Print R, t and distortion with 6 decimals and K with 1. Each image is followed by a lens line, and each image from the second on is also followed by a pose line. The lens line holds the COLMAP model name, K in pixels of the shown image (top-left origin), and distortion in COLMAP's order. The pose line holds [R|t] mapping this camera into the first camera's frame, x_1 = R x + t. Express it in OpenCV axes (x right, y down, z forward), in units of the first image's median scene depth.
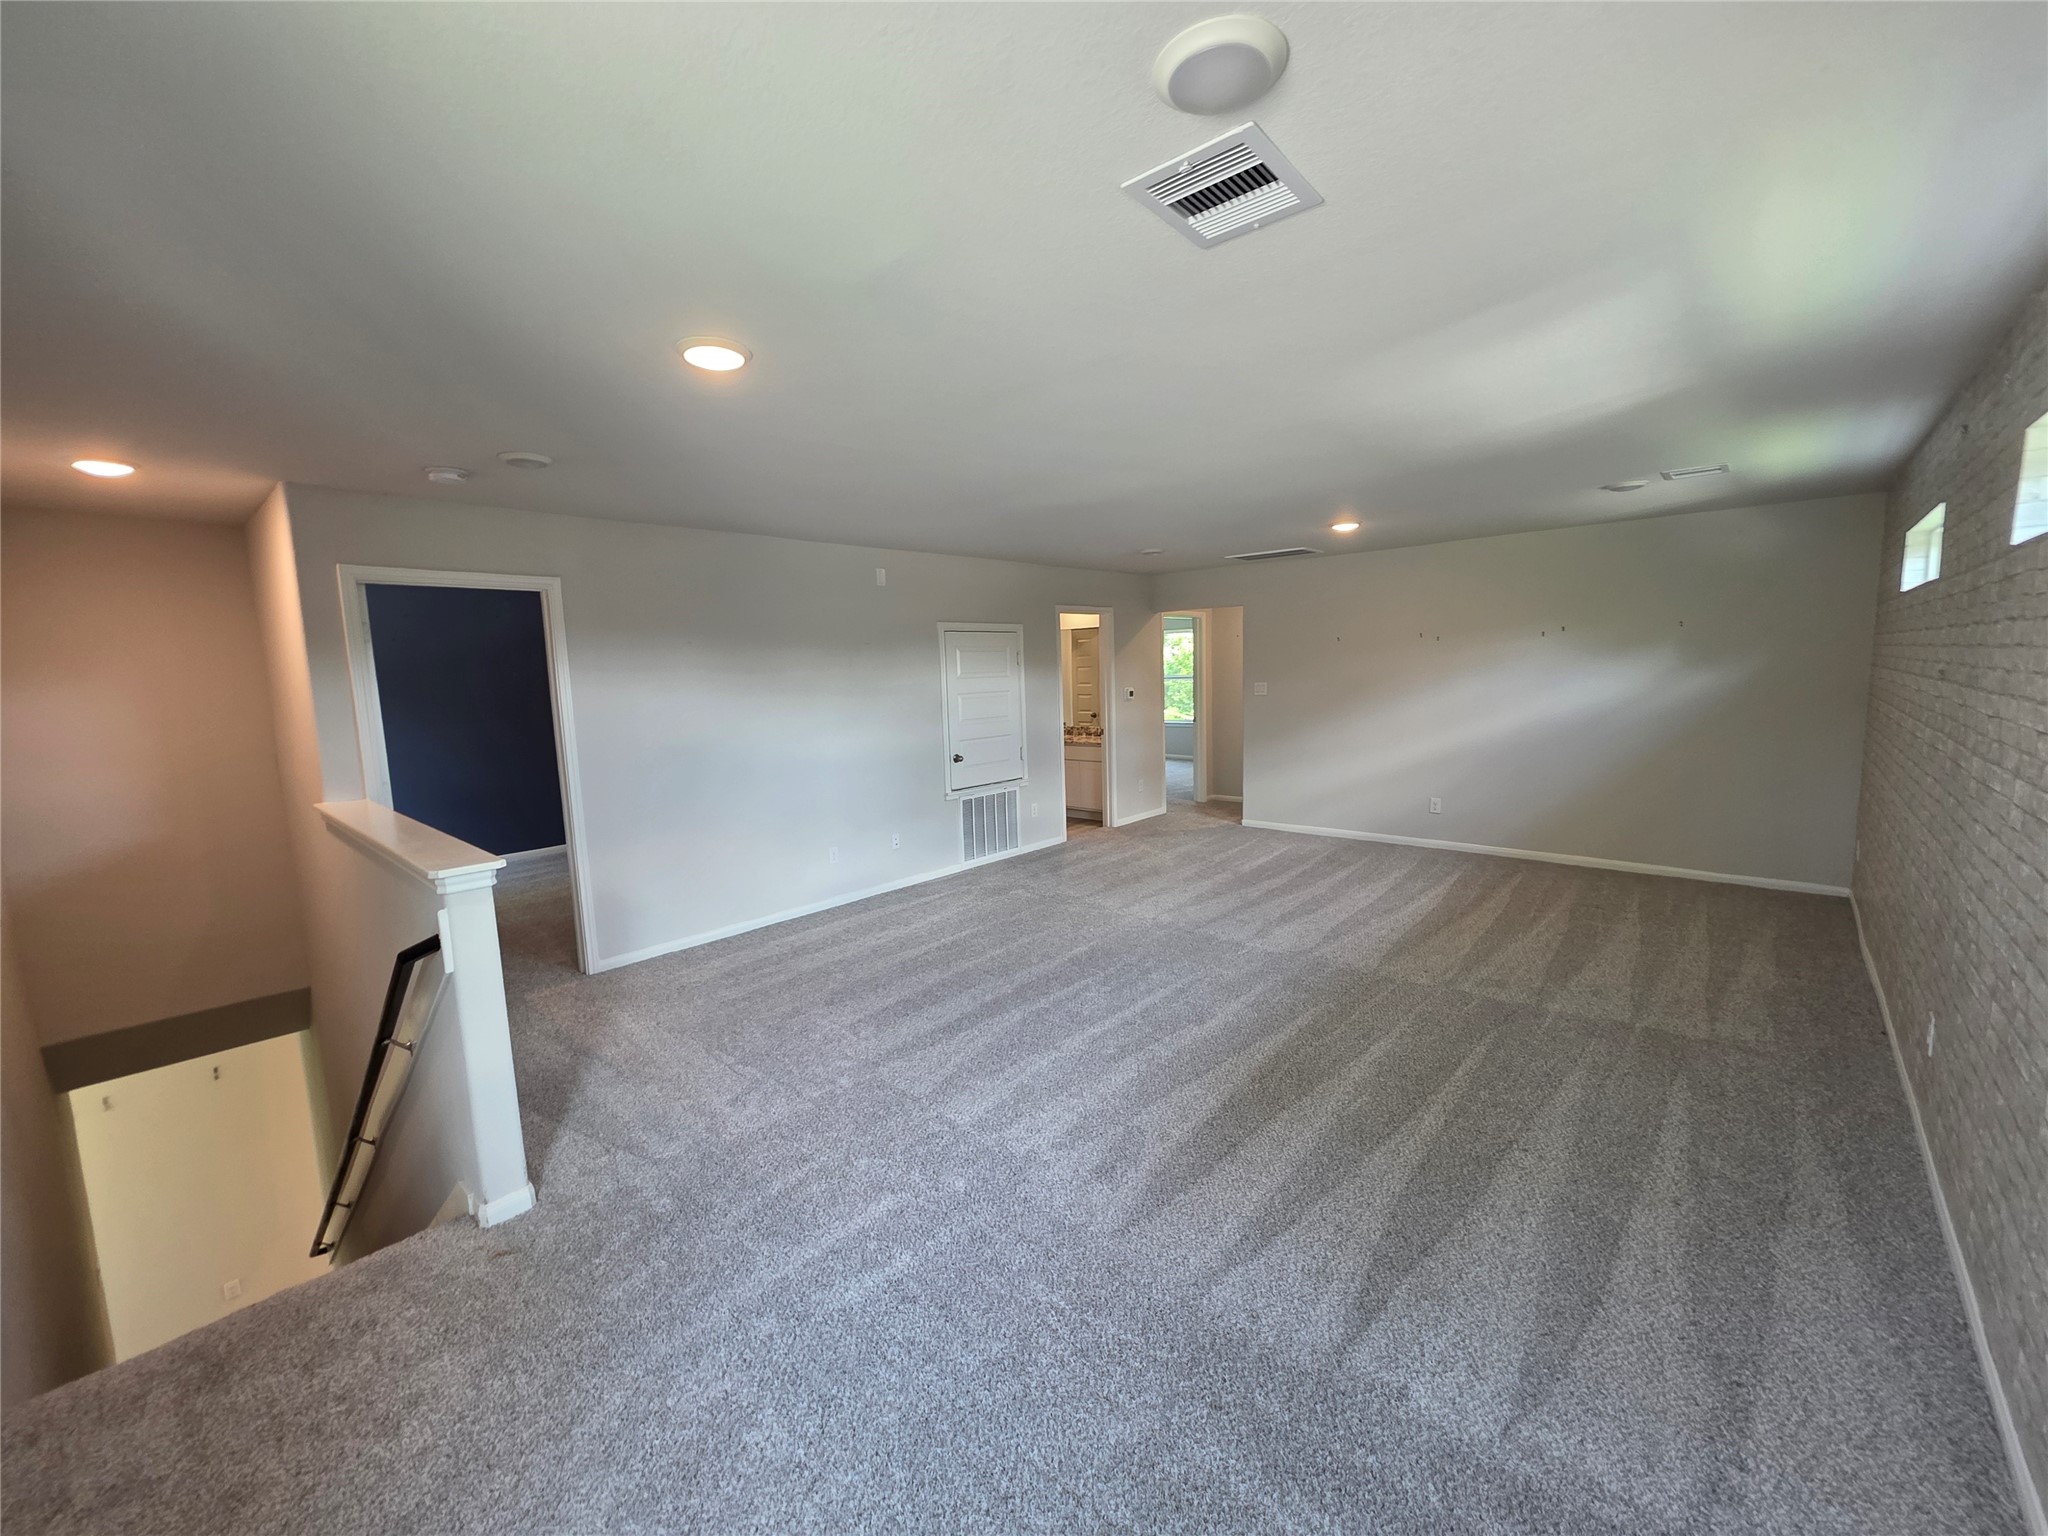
lens RADIAL K [[818.1, 0, 1022.6], [0, 818.1, 771.8], [0, 0, 1]] dist [0.009574, -0.001446]
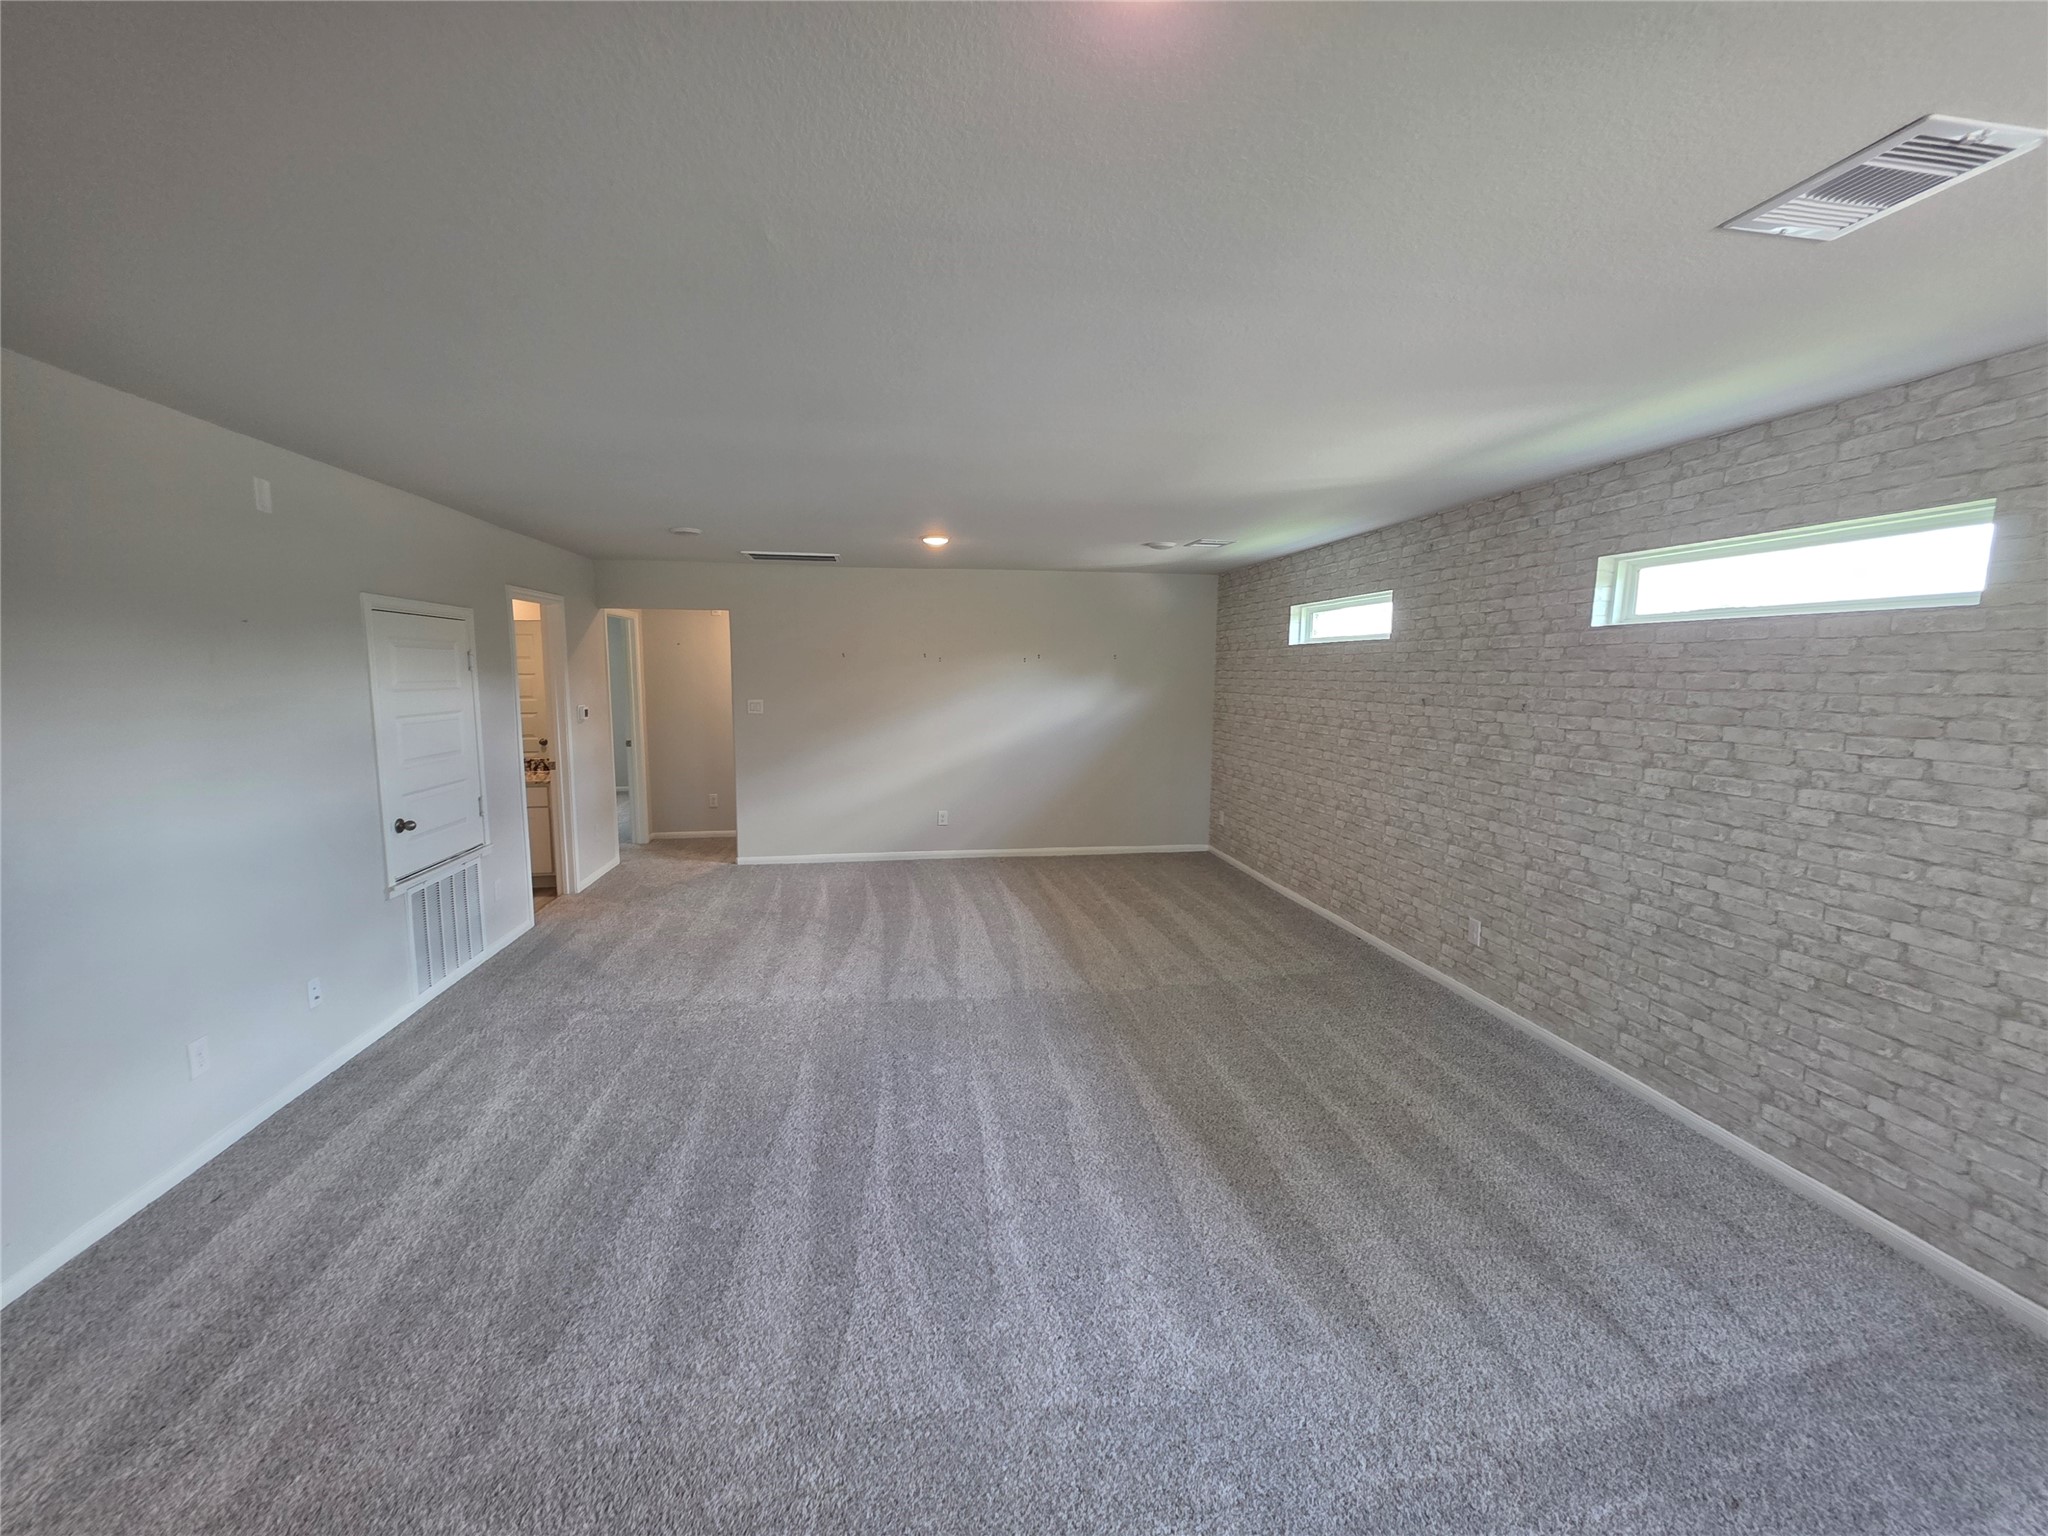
lens RADIAL K [[818.1, 0, 1020.5], [0, 818.1, 771.0], [0, 0, 1]] dist [0.009574, -0.001446]
pose [[0.630051, -0.062866, 0.774005, -0.311497], [0.075215, 0.996972, 0.019750, -0.041115], [-0.772903, 0.045774, 0.632871, 0.334019]]
